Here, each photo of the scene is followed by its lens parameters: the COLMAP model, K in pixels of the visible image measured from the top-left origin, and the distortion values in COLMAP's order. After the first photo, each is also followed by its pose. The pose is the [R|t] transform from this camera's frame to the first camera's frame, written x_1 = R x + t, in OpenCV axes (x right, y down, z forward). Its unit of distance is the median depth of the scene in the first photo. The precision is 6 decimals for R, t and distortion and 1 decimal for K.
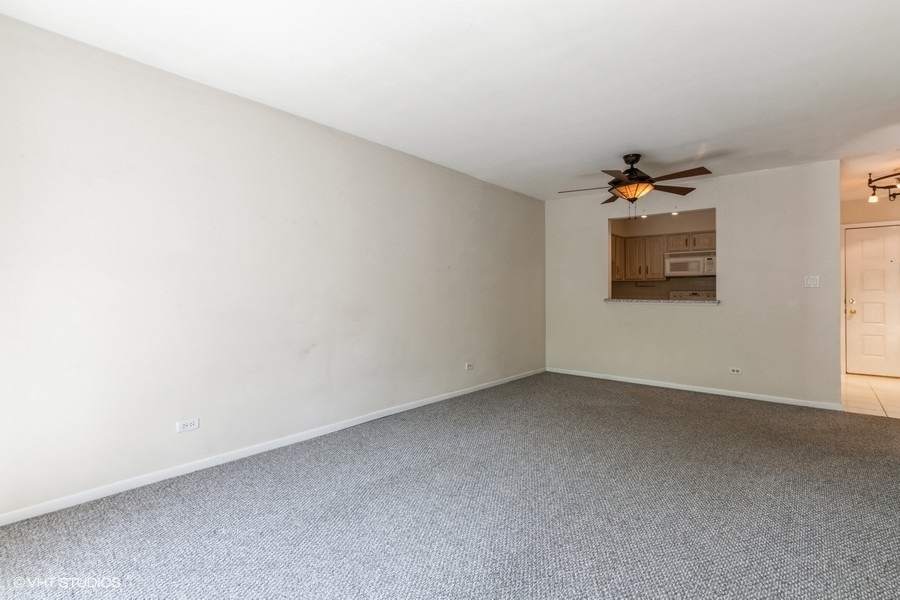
lens RADIAL K [[436.8, 0, 447.3], [0, 436.8, 293.1], [0, 0, 1]] dist [0.008940, -0.000574]
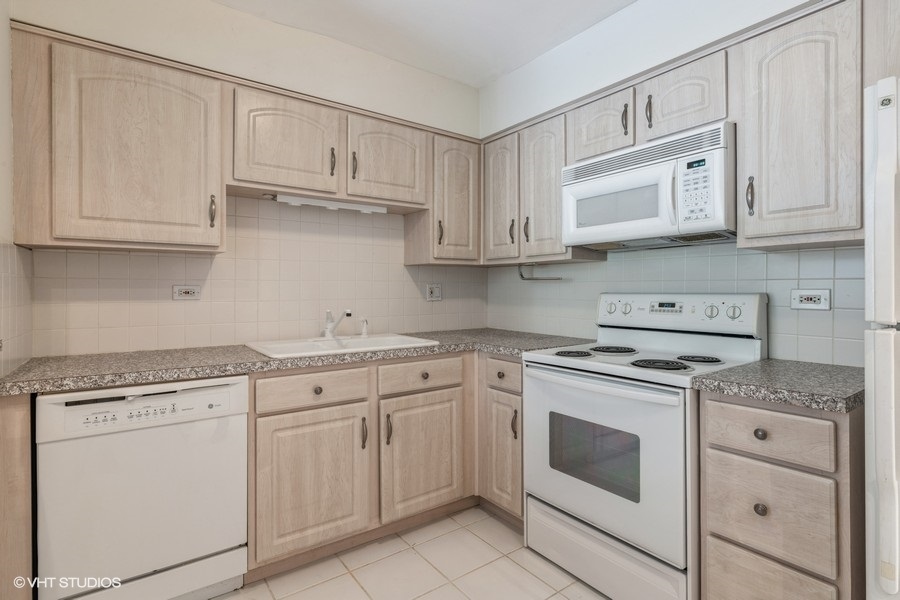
lens RADIAL K [[436.8, 0, 461.4], [0, 436.8, 283.2], [0, 0, 1]] dist [0.008940, -0.000574]
pose [[0.973859, -0.007512, -0.227027, 0.513307], [0.006527, 0.999966, -0.005089, -0.012106], [0.227057, 0.003474, 0.973875, 0.718090]]
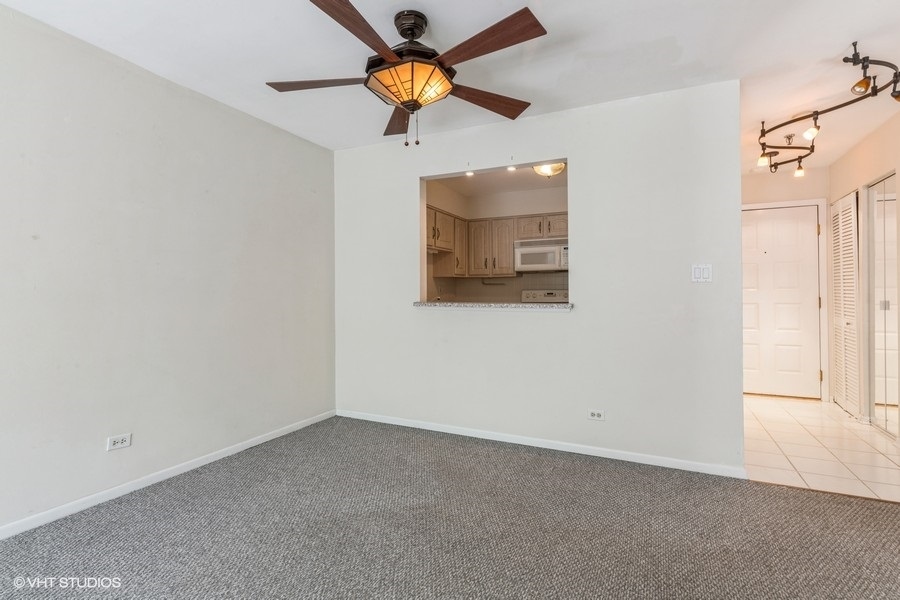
lens RADIAL K [[436.8, 0, 443.3], [0, 436.8, 294.0], [0, 0, 1]] dist [0.008940, -0.000574]
pose [[0.971102, -0.004890, 0.238615, 0.199885], [0.005230, 0.999986, -0.000793, 0.001557], [-0.238608, 0.002019, 0.971114, 0.299145]]
